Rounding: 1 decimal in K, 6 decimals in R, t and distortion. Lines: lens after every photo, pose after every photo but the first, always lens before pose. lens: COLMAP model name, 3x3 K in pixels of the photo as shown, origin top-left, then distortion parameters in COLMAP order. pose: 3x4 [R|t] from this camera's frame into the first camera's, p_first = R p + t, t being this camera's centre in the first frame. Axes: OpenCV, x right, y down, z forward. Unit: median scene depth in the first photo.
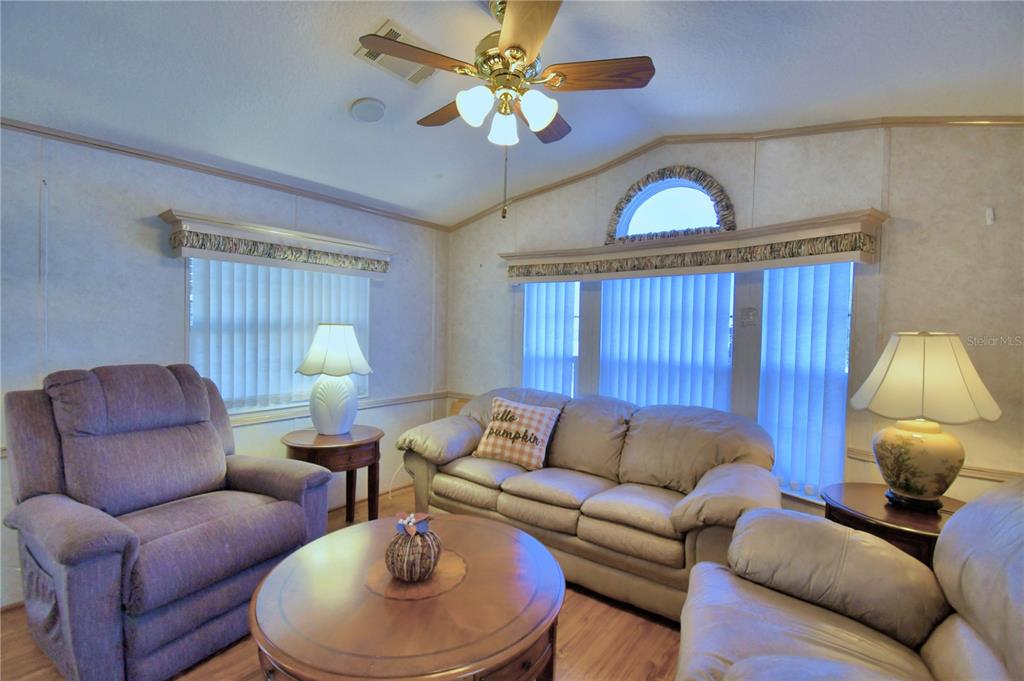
lens RADIAL K [[453.2, 0, 510.3], [0, 453.2, 345.4], [0, 0, 1]] dist [0.006773, -0.015588]
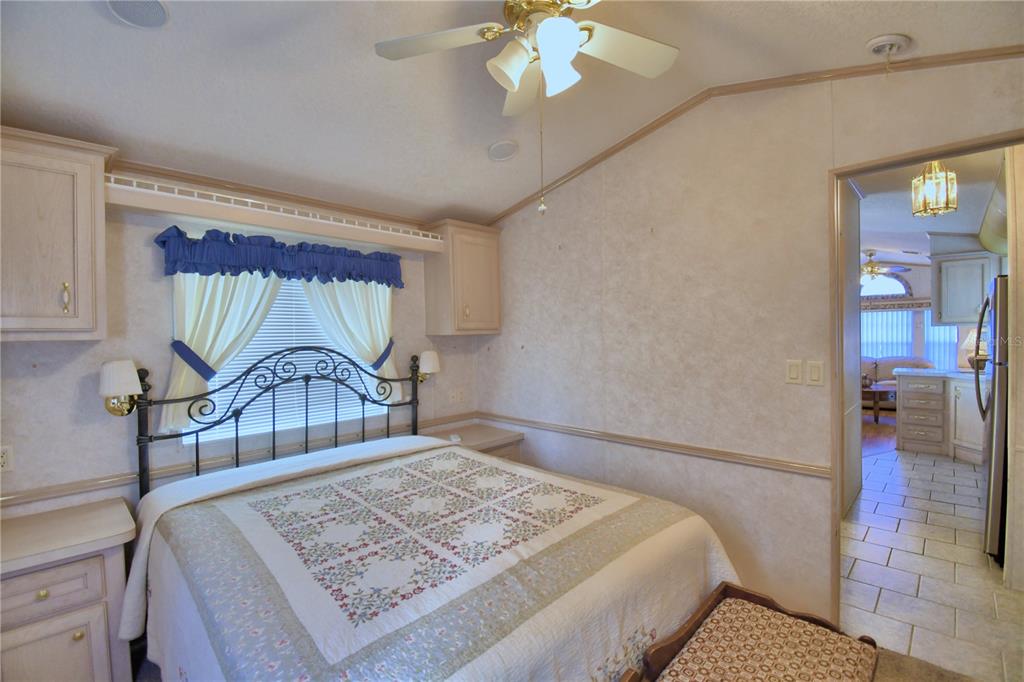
lens RADIAL K [[453.2, 0, 510.0], [0, 453.2, 344.5], [0, 0, 1]] dist [0.006773, -0.015588]
pose [[0.993509, -0.037555, -0.107372, -1.751808], [0.036132, 0.999232, -0.015164, 0.010020], [0.107859, 0.011186, 0.994103, -2.130085]]
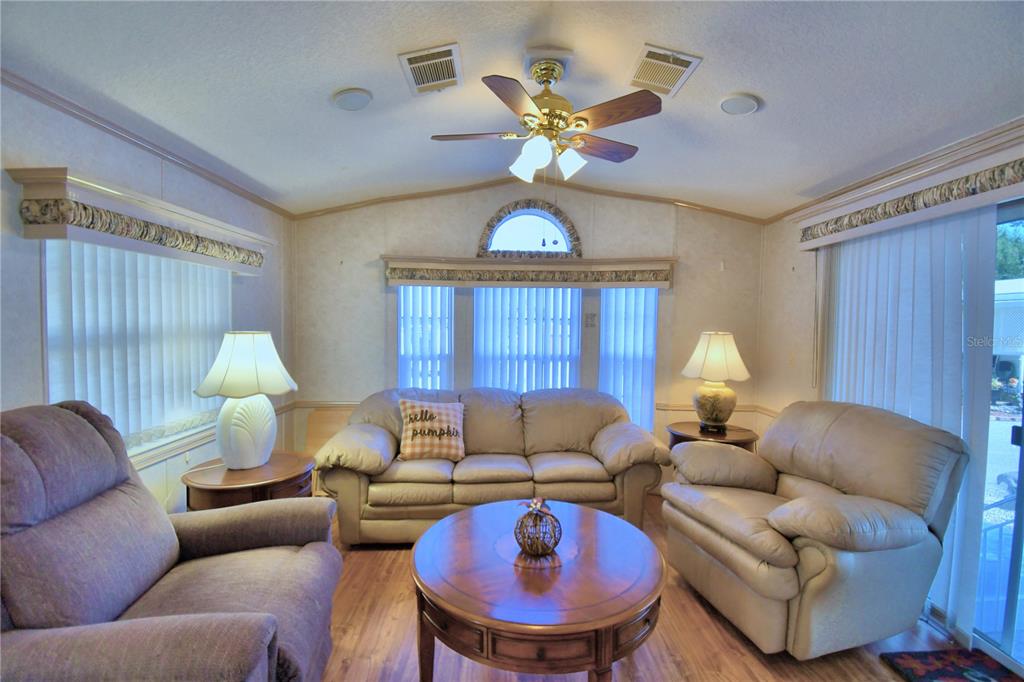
lens RADIAL K [[453.2, 0, 506.6], [0, 453.2, 346.0], [0, 0, 1]] dist [0.006773, -0.015588]
pose [[0.778626, -0.043179, 0.626001, -0.540054], [0.027232, 0.999015, 0.035036, -0.038352], [-0.626898, -0.010232, 0.779034, 0.073235]]
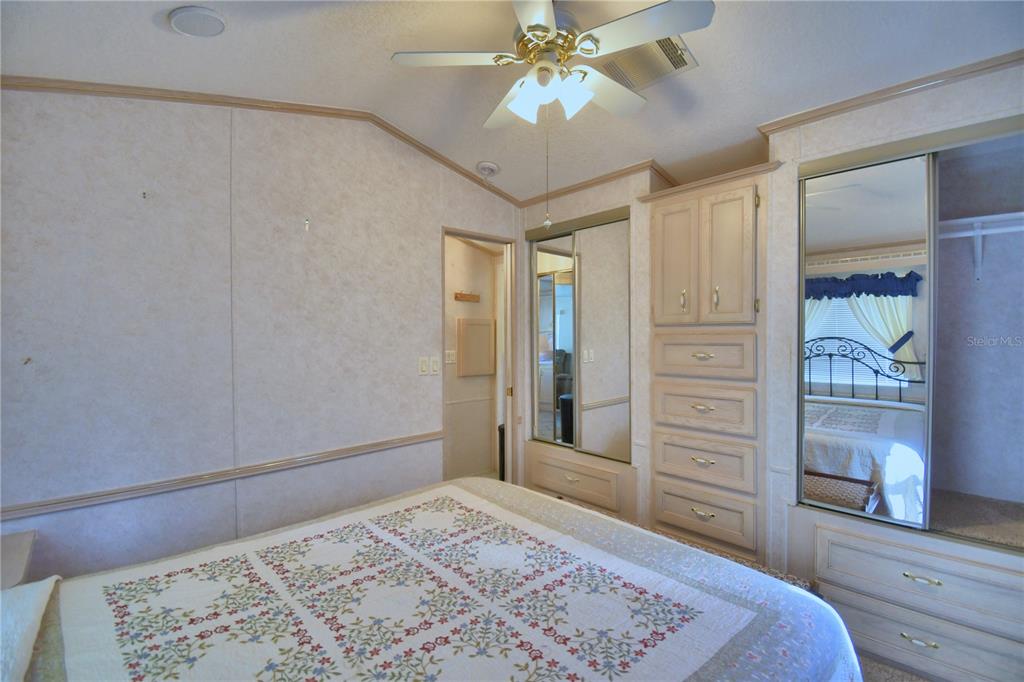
lens RADIAL K [[453.2, 0, 509.4], [0, 453.2, 337.7], [0, 0, 1]] dist [0.006773, -0.015588]
pose [[0.139552, -0.028969, 0.989791, -2.301047], [0.042948, 0.998808, 0.023178, -0.015833], [-0.989283, 0.039275, 0.140630, -1.689883]]
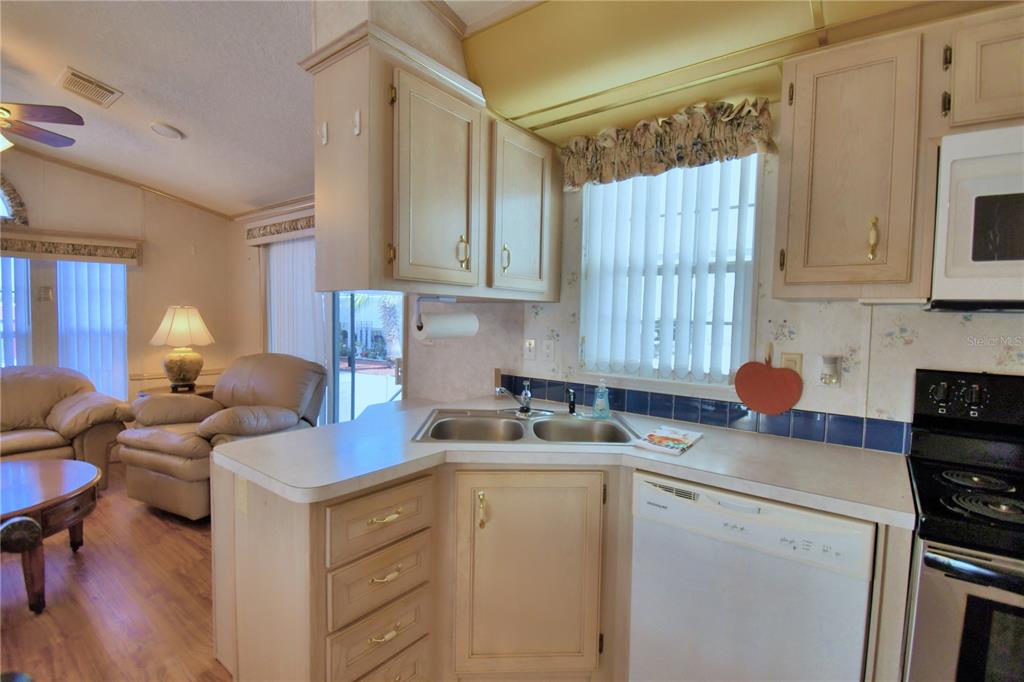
lens RADIAL K [[482.6, 0, 505.4], [0, 482.6, 340.0], [0, 0, 1]] dist [0.002490, -0.008276]
pose [[-0.001245, -0.072378, 0.997376, -0.851426], [0.016604, 0.997238, 0.072389, -0.006652], [-0.999861, 0.016650, -0.000040, -0.323743]]
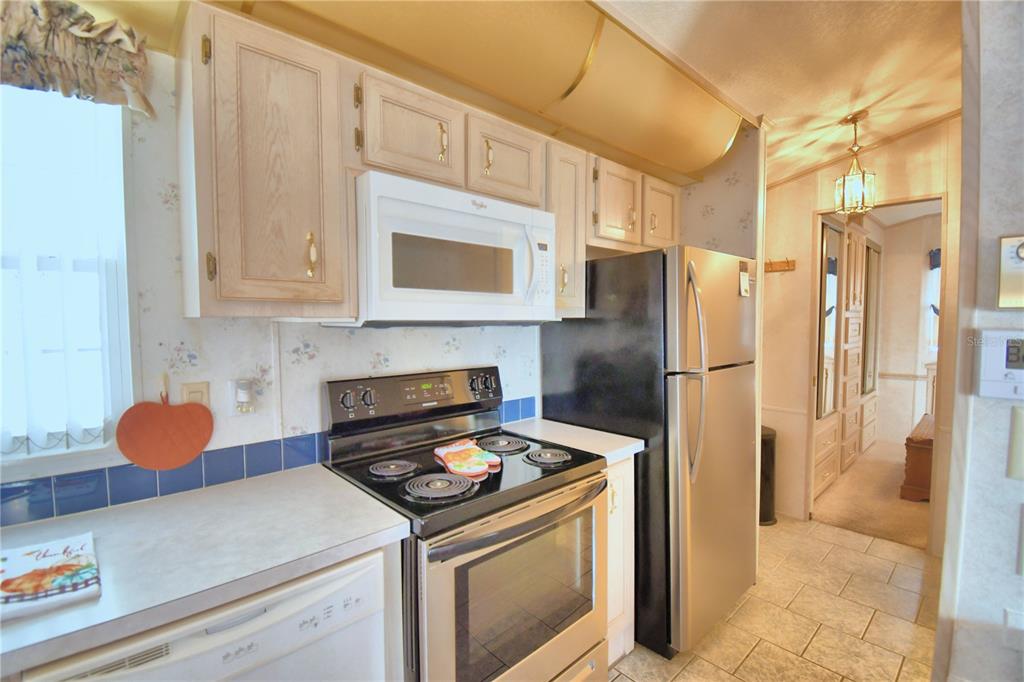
lens RADIAL K [[453.2, 0, 522.1], [0, 453.2, 343.9], [0, 0, 1]] dist [0.006773, -0.015588]
pose [[-0.986593, -0.024578, 0.161337, -0.626734], [-0.010115, 0.995903, 0.089862, -0.023888], [-0.162884, 0.087025, -0.982800, -0.293176]]
